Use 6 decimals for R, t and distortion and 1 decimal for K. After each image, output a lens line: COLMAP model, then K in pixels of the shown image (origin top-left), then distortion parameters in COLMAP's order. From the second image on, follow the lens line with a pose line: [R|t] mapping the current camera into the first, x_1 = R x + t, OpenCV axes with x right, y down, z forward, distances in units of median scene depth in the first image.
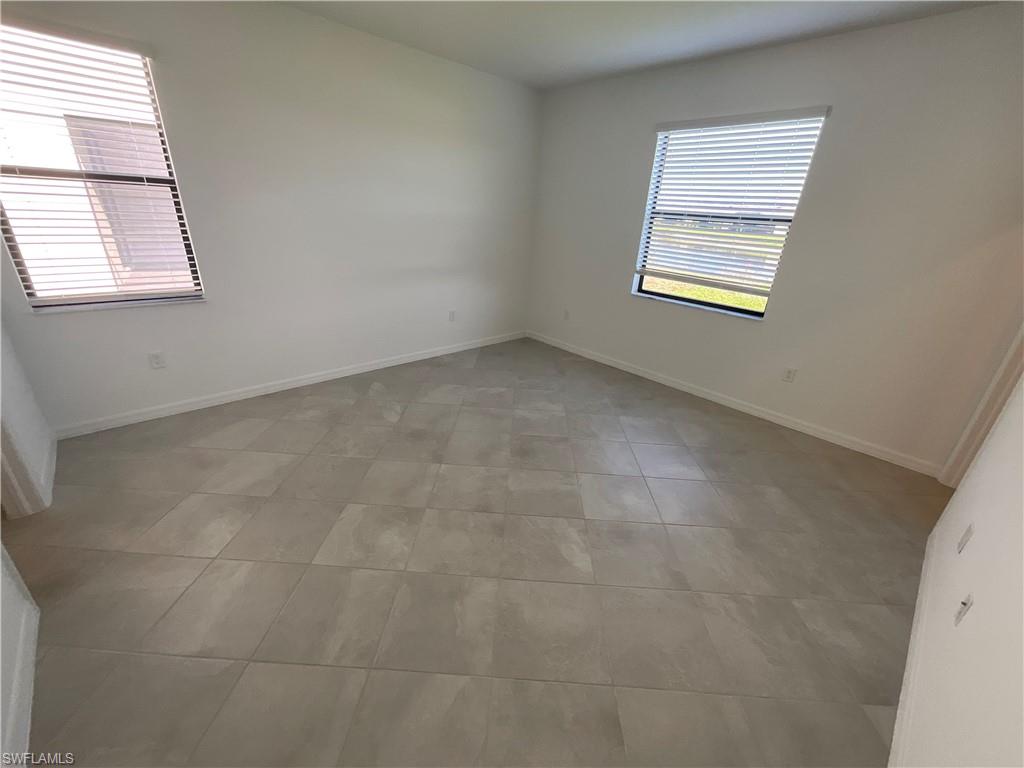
lens RADIAL K [[412.1, 0, 516.4], [0, 412.1, 377.8], [0, 0, 1]] dist [0.006385, -0.000725]
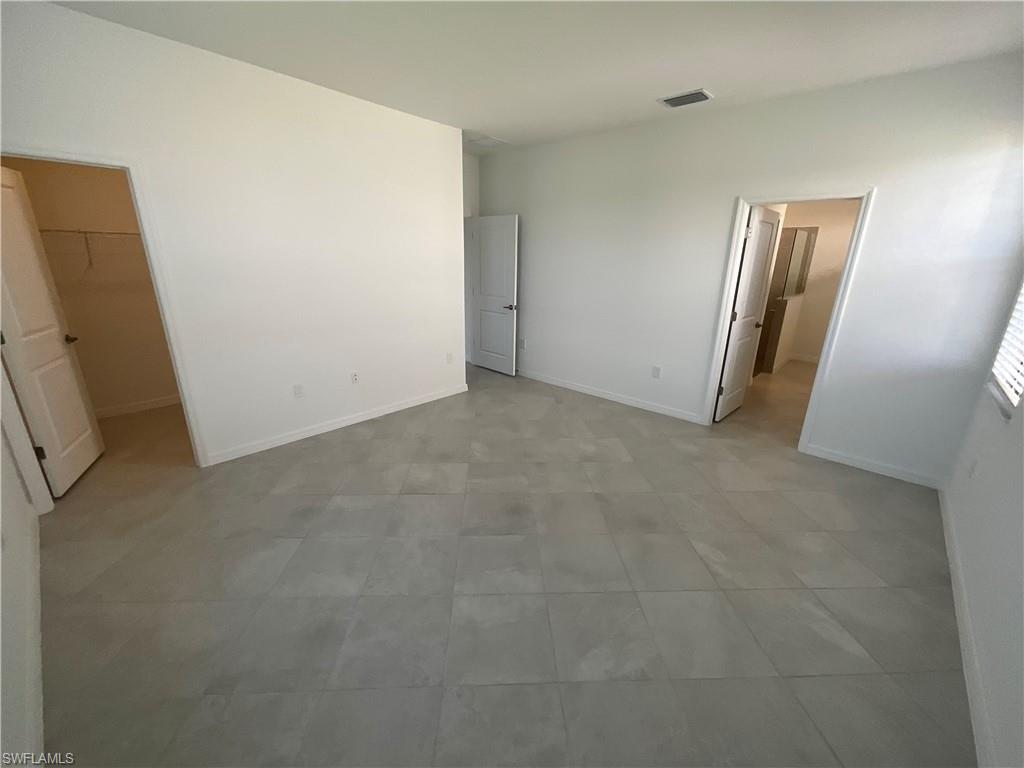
lens RADIAL K [[412.1, 0, 514.9], [0, 412.1, 384.9], [0, 0, 1]] dist [0.006385, -0.000725]
pose [[-0.994194, -0.048377, -0.096117, 0.126278], [-0.098937, 0.762199, 0.639738, -0.628623], [0.042312, 0.645533, -0.762559, 1.552161]]
